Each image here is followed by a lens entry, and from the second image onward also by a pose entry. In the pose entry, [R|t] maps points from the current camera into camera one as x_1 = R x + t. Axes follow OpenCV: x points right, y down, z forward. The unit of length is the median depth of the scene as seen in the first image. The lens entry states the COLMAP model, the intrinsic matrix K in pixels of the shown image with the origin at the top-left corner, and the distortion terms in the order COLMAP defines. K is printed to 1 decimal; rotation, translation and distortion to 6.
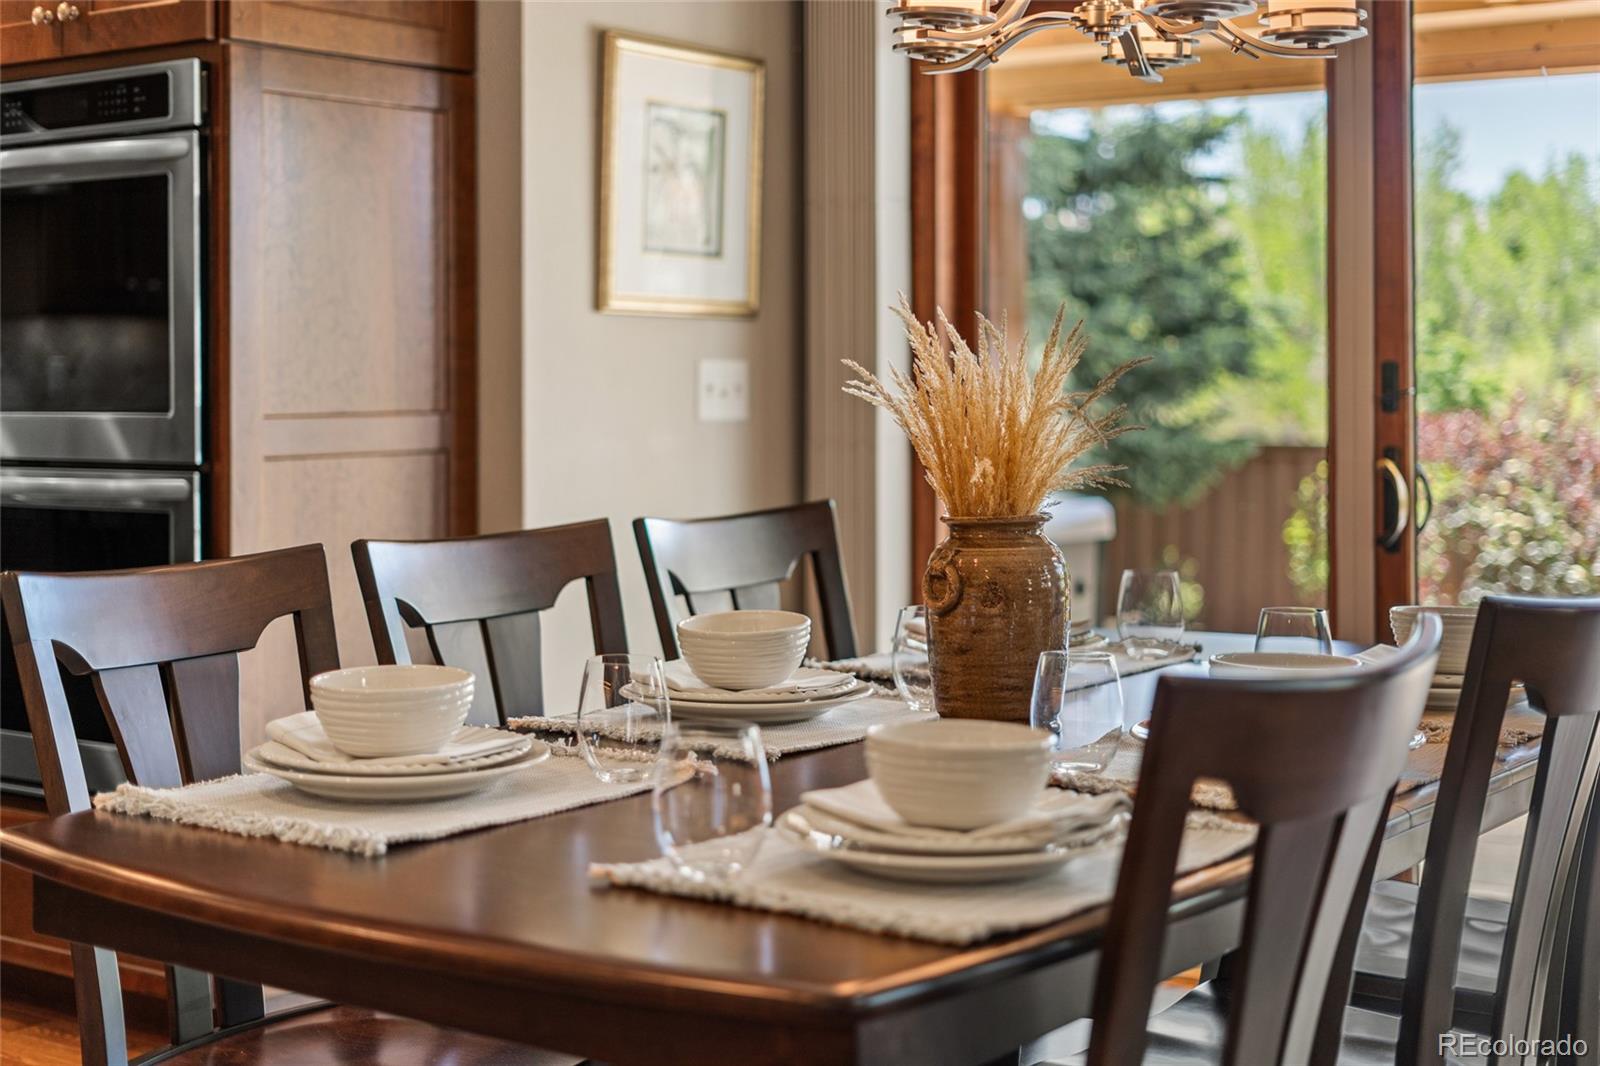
lens RADIAL K [[2344.2, 0, 829.1], [0, 2344.2, 432.3], [0, 0, 1]] dist [-0.007184, 0.000000]
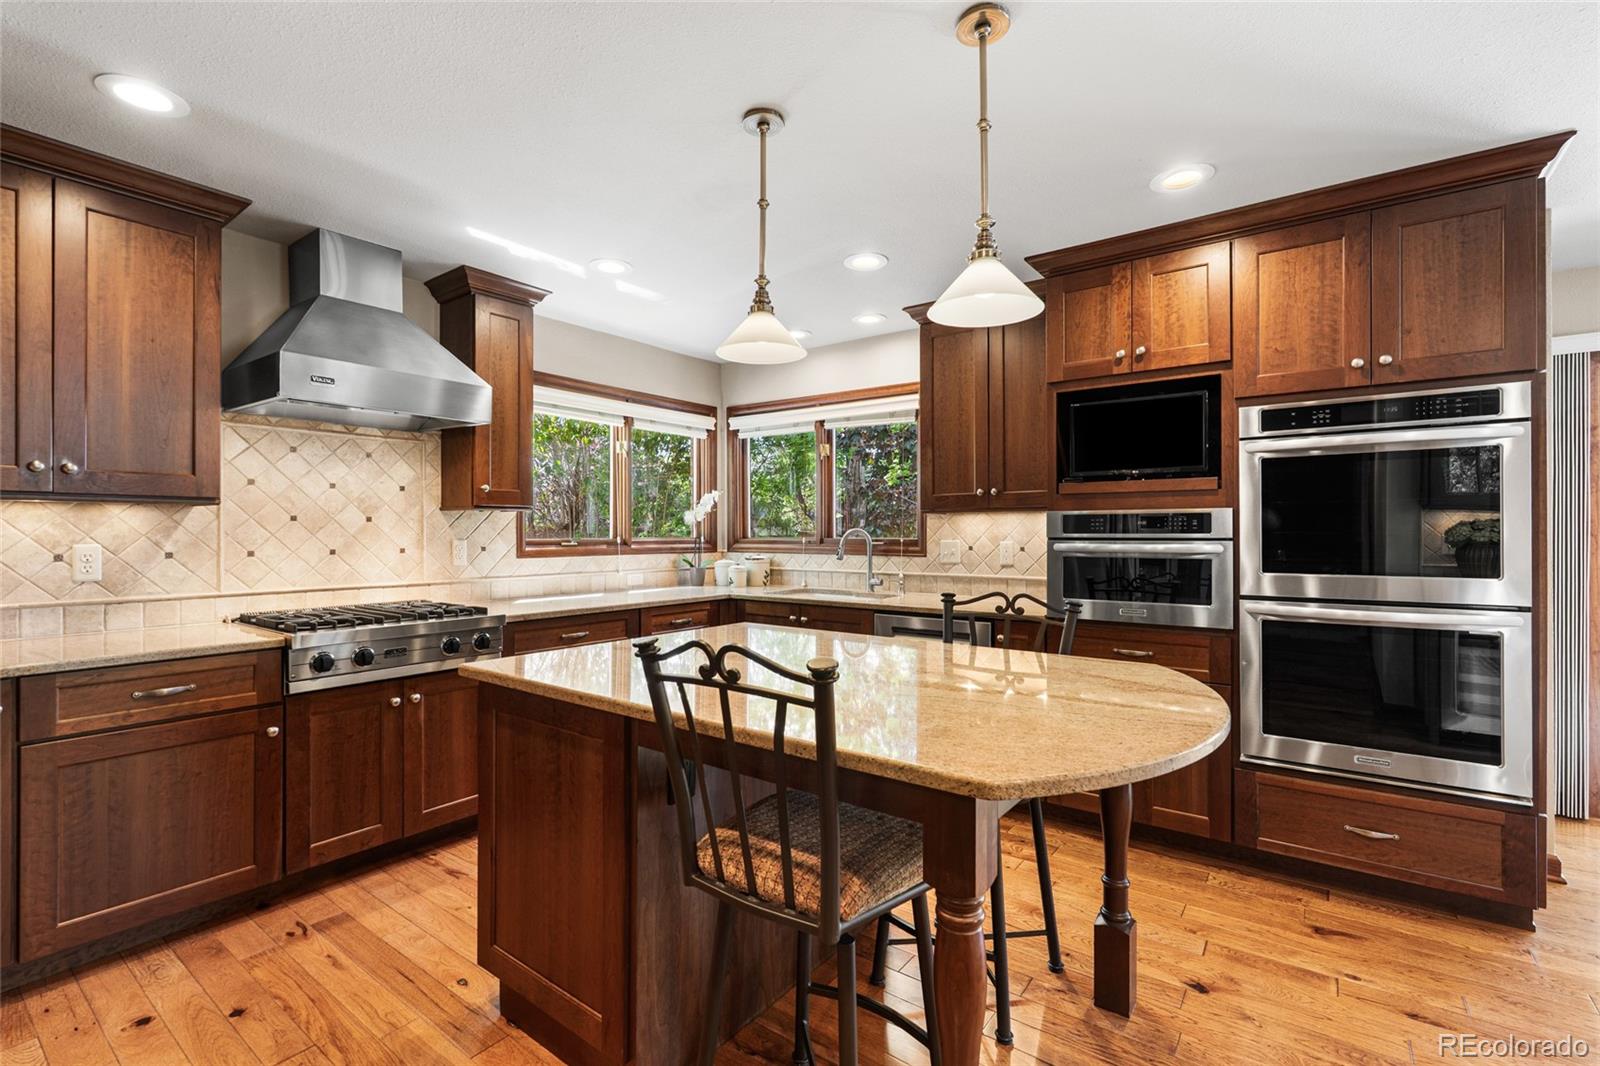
lens RADIAL K [[713.9, 0, 802.7], [0, 713.9, 530.7], [0, 0, 1]] dist [-0.003732, -0.000281]
pose [[0.999976, 0.002583, -0.006426, -0.785120], [-0.002753, 0.999642, -0.026607, -0.027416], [0.006355, 0.026624, 0.999625, 0.433071]]
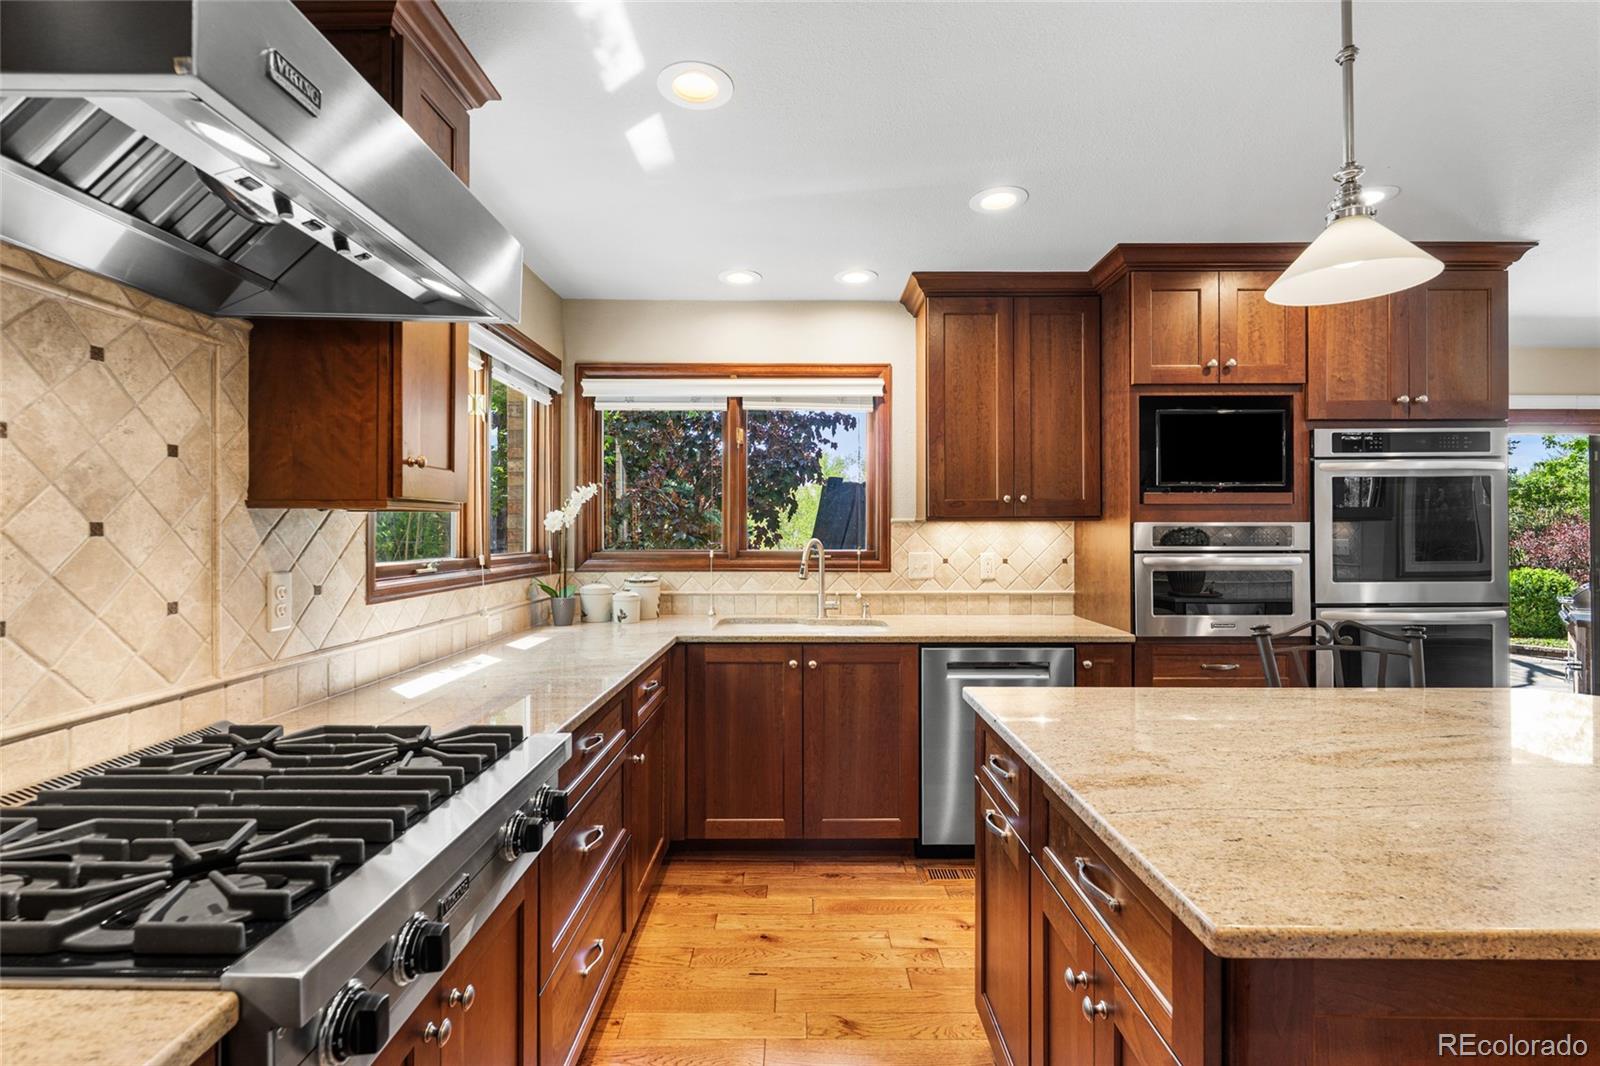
lens RADIAL K [[713.9, 0, 795.6], [0, 713.9, 525.8], [0, 0, 1]] dist [-0.003732, -0.000281]
pose [[0.810008, 0.007214, 0.586374, -1.195822], [0.013228, 0.999445, -0.030569, -0.047961], [-0.586269, 0.032518, 0.809464, 0.806615]]
